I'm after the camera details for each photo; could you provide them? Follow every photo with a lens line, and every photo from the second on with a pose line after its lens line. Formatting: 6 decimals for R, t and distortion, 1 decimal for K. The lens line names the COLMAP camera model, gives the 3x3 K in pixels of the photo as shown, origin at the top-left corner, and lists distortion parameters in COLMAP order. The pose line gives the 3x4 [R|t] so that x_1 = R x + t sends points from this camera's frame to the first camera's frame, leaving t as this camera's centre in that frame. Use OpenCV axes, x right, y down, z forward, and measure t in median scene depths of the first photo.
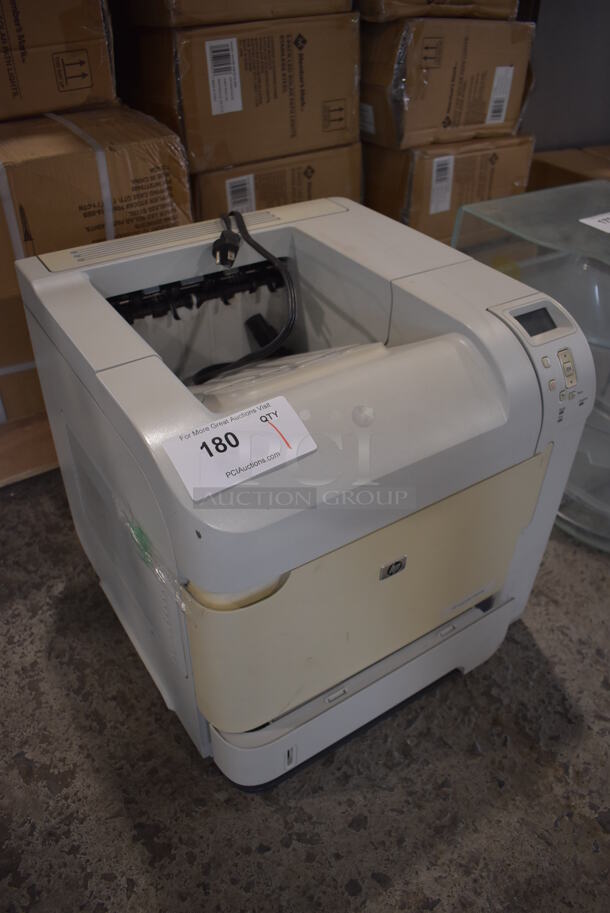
lens RADIAL K [[706.4, 0, 303.9], [0, 706.4, 463.2], [0, 0, 1]] dist [-0.098849, 0.013324]
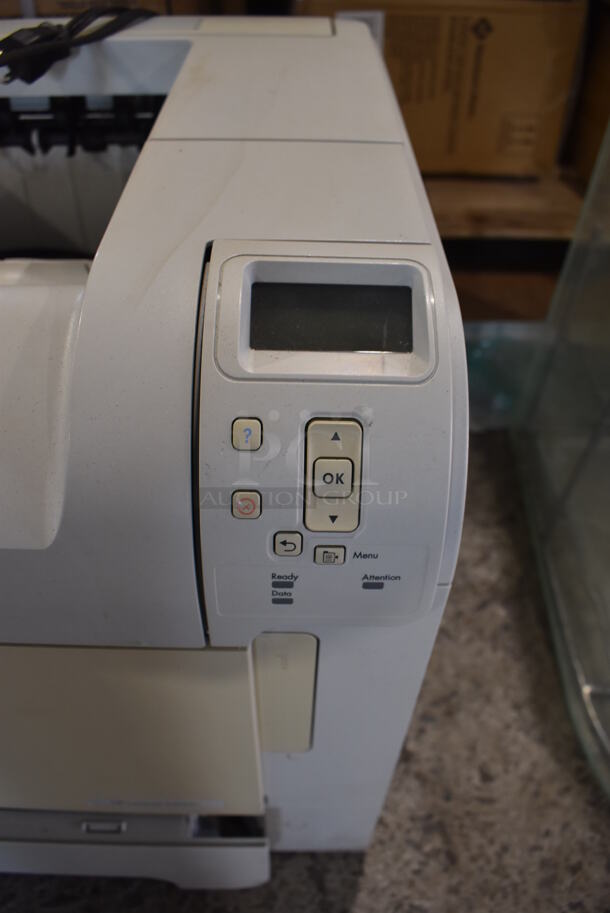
lens RADIAL K [[693.3, 0, 304.2], [0, 693.3, 460.7], [0, 0, 1]] dist [-0.101585, 0.005705]
pose [[0.837380, 0.385233, -0.387801, 0.402177], [-0.340040, 0.922586, 0.182228, -0.161630], [0.427981, -0.020727, 0.903550, 0.570003]]
